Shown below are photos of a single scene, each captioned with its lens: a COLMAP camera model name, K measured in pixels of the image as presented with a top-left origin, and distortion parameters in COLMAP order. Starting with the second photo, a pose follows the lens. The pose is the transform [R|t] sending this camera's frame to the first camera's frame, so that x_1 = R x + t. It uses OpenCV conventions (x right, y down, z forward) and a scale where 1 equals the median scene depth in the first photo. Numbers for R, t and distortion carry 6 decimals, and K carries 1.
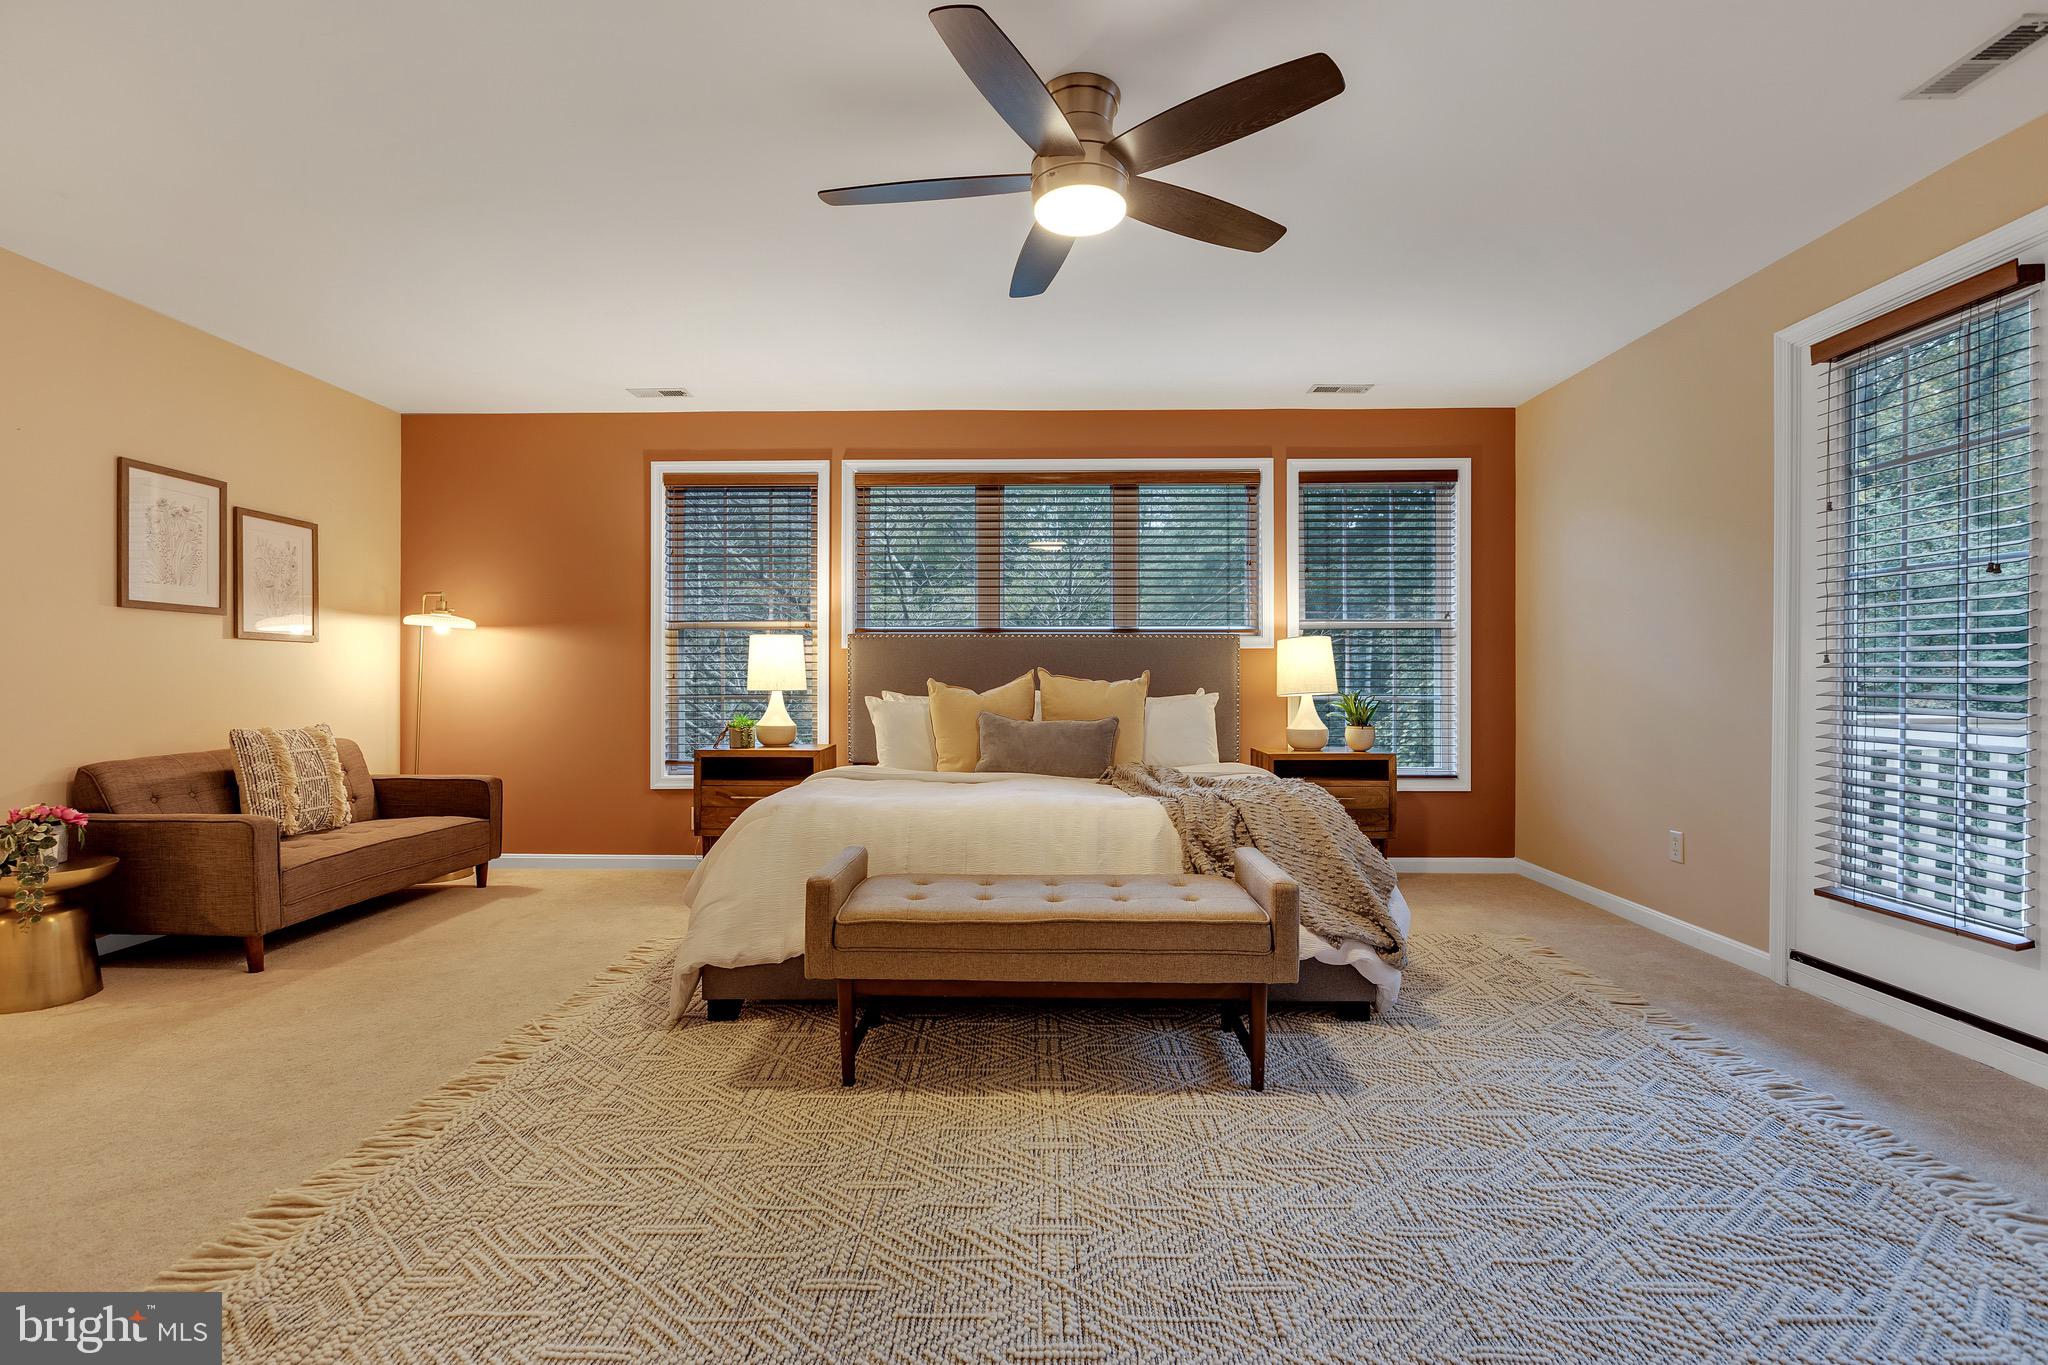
lens RADIAL K [[945.0, 0, 1018.7], [0, 945.0, 682.7], [0, 0, 1]] dist [-0.002018, -0.000828]
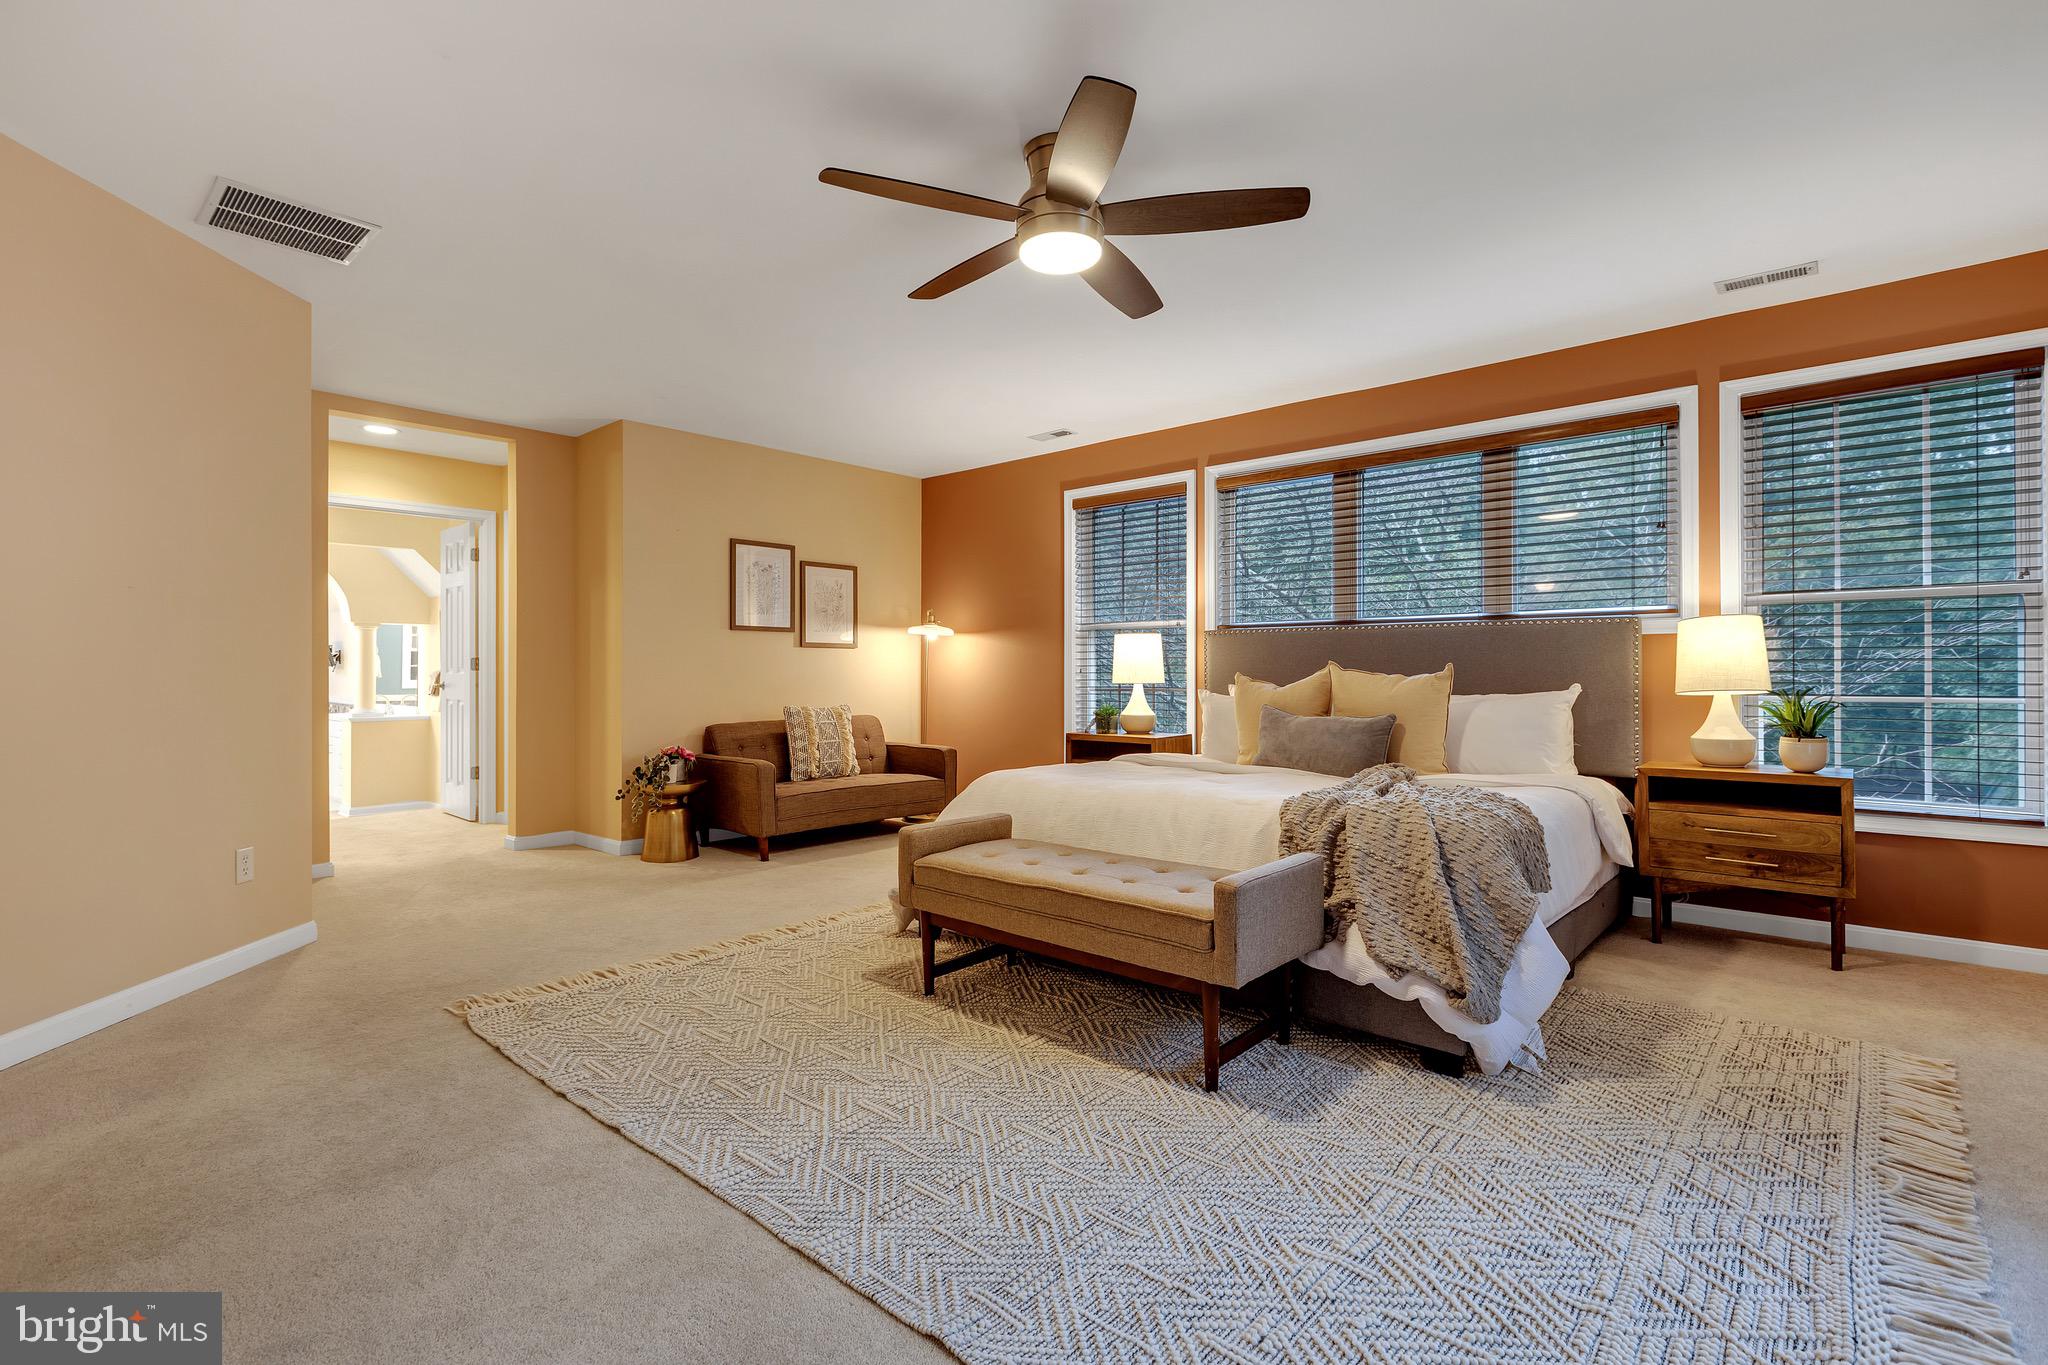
lens RADIAL K [[945.0, 0, 1018.2], [0, 945.0, 673.8], [0, 0, 1]] dist [-0.002018, -0.000828]
pose [[0.756681, -0.000783, -0.653784, 0.430403], [-0.001472, 0.999995, -0.002901, 0.000273], [0.653783, 0.003157, 0.756675, 0.071824]]
